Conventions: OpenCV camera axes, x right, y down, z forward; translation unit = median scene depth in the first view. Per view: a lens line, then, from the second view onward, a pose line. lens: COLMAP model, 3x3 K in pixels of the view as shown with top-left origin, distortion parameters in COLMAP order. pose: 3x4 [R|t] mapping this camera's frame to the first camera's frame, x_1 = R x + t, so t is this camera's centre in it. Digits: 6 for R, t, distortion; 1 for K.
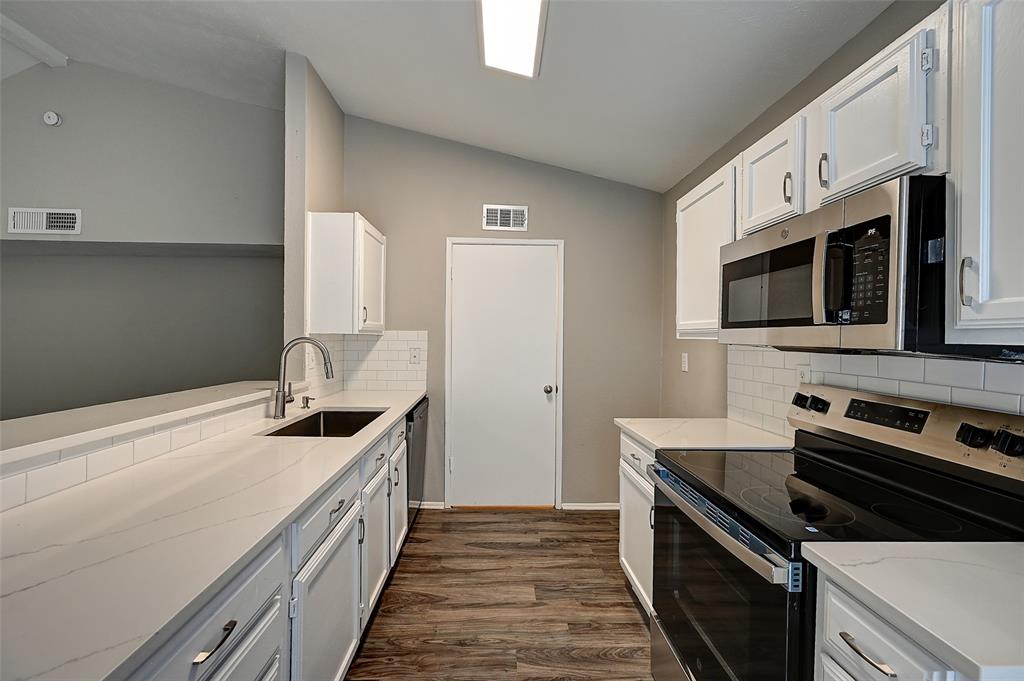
lens RADIAL K [[427.9, 0, 505.1], [0, 427.9, 338.9], [0, 0, 1]] dist [-0.000582, -0.000037]
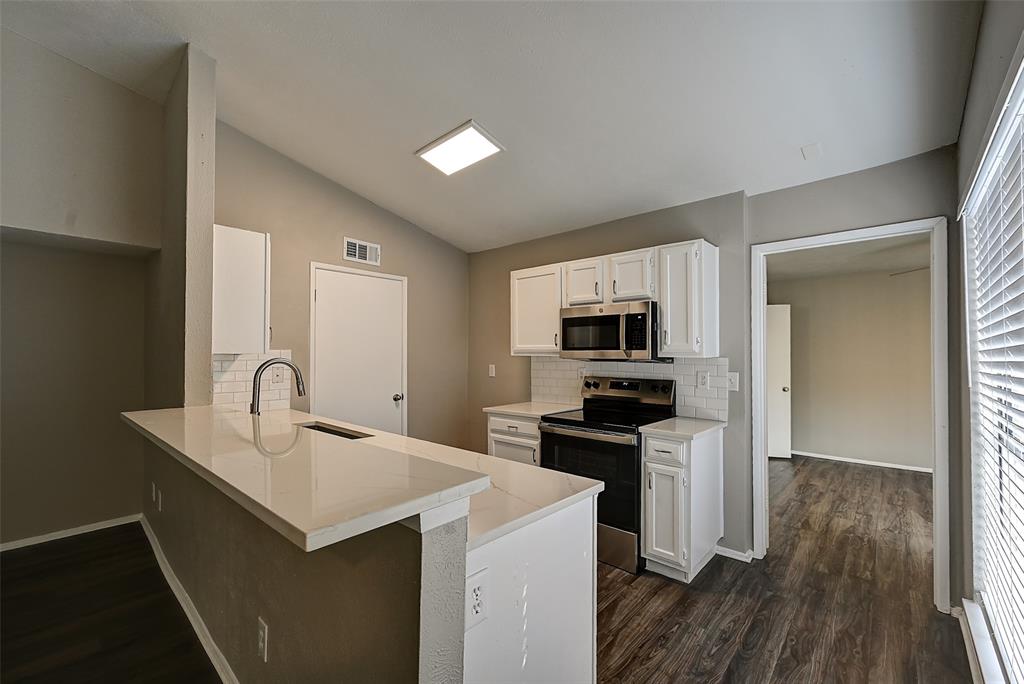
lens RADIAL K [[415.3, 0, 537.8], [0, 415.3, 348.5], [0, 0, 1]] dist [-0.000056, 0.000101]
pose [[0.669204, 0.003368, 0.743071, -0.814803], [0.005383, 0.999942, -0.009380, -0.012320], [-0.743059, 0.010277, 0.669147, -0.165002]]
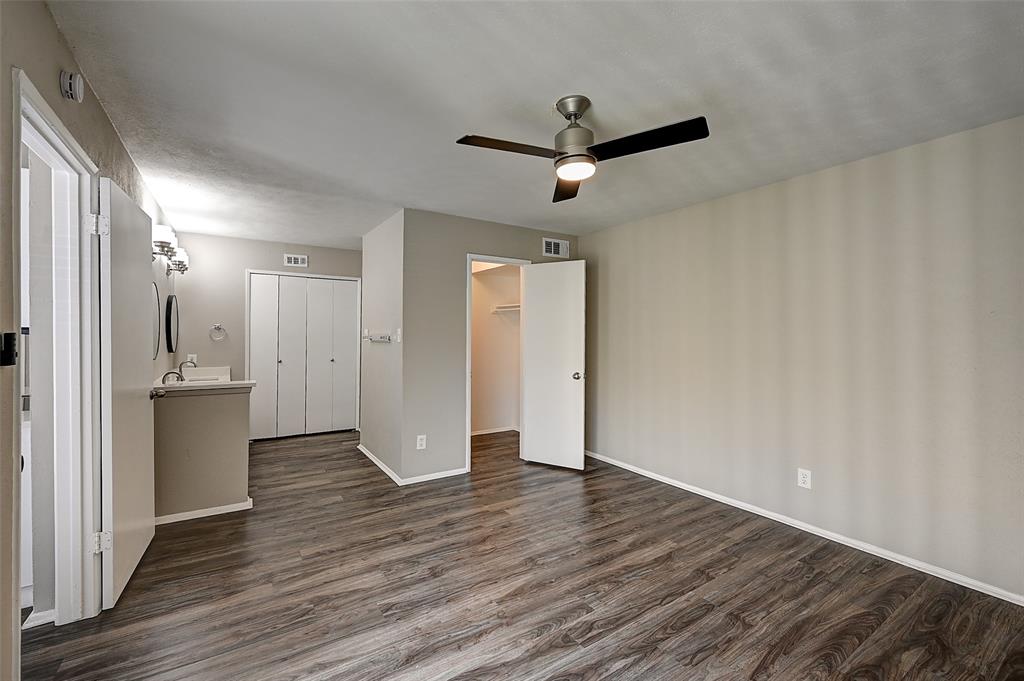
lens RADIAL K [[415.6, 0, 521.6], [0, 415.6, 320.5], [0, 0, 1]] dist [-0.002017, -0.000187]
pose [[0.846605, 0.007520, 0.532168, 1.036779], [0.010892, 0.999446, -0.031452, 0.036636], [-0.532110, 0.032424, 0.846054, -1.119868]]
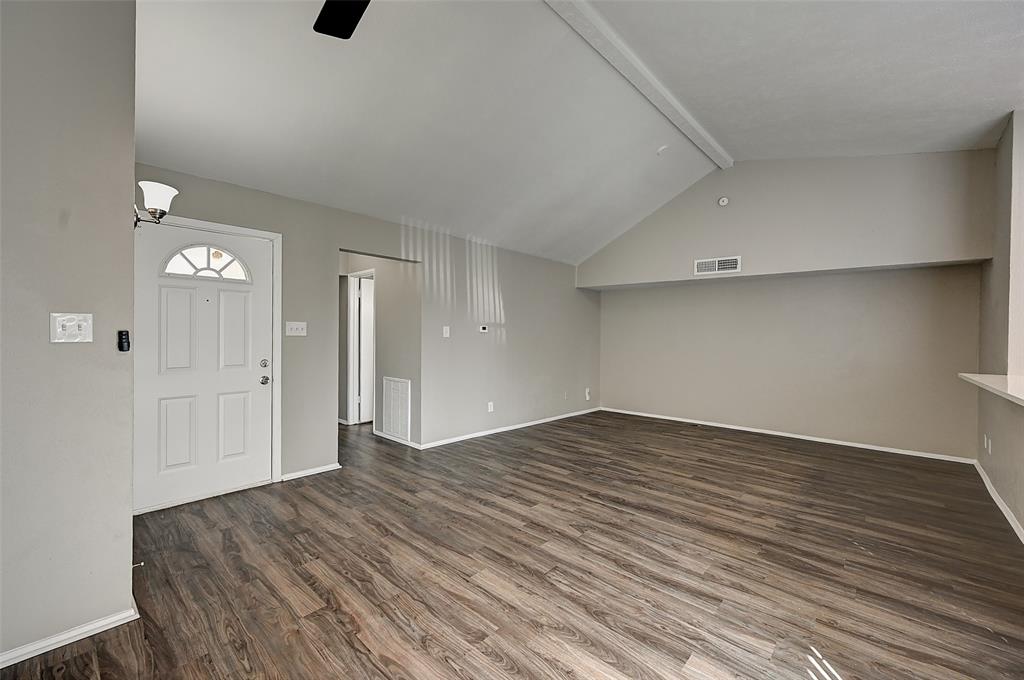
lens RADIAL K [[420.2, 0, 497.1], [0, 420.2, 336.8], [0, 0, 1]] dist [-0.018024, -0.000017]
pose [[0.704824, 0.006208, -0.709355, -0.887603], [-0.006809, 0.999975, 0.001985, -0.007309], [0.709349, 0.003431, 0.704849, -1.141790]]
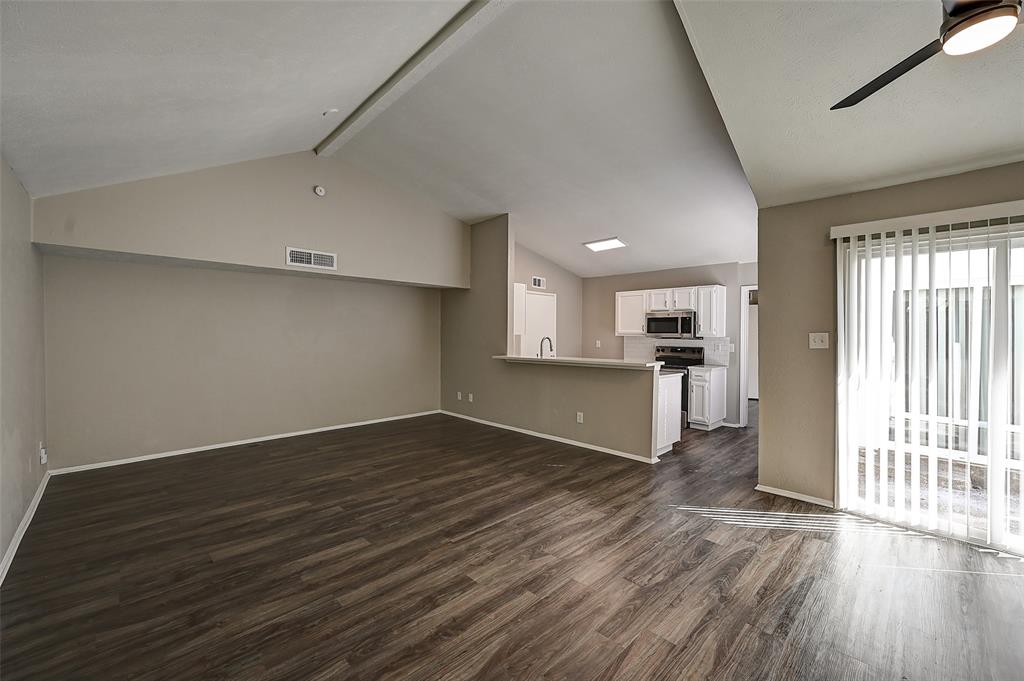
lens RADIAL K [[404.2, 0, 520.9], [0, 404.2, 341.1], [0, 0, 1]] dist [0.000187, 0.000197]
pose [[0.732281, -0.019875, 0.680712, -2.462424], [0.004285, 0.999689, 0.024578, -0.040790], [-0.680989, -0.015082, 0.732139, -0.825284]]
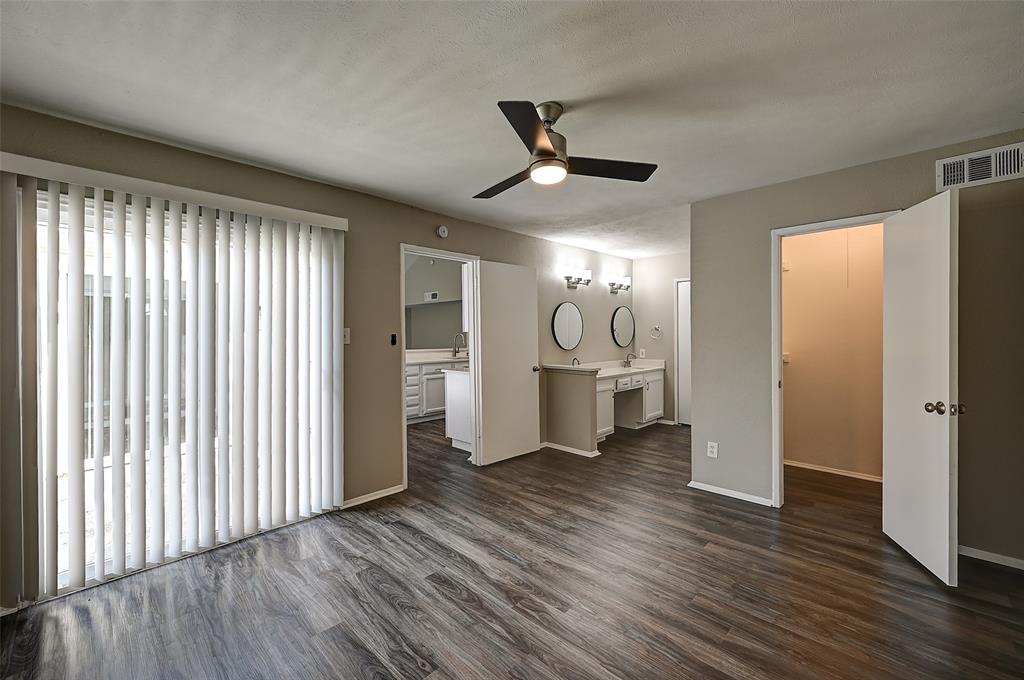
lens RADIAL K [[436.3, 0, 501.2], [0, 436.3, 329.6], [0, 0, 1]] dist [0.000043, -0.000028]
pose [[0.683789, -0.023259, -0.729309, 2.366790], [0.010263, 0.999700, -0.022259, 0.049876], [0.729608, 0.007736, 0.683822, -1.171186]]
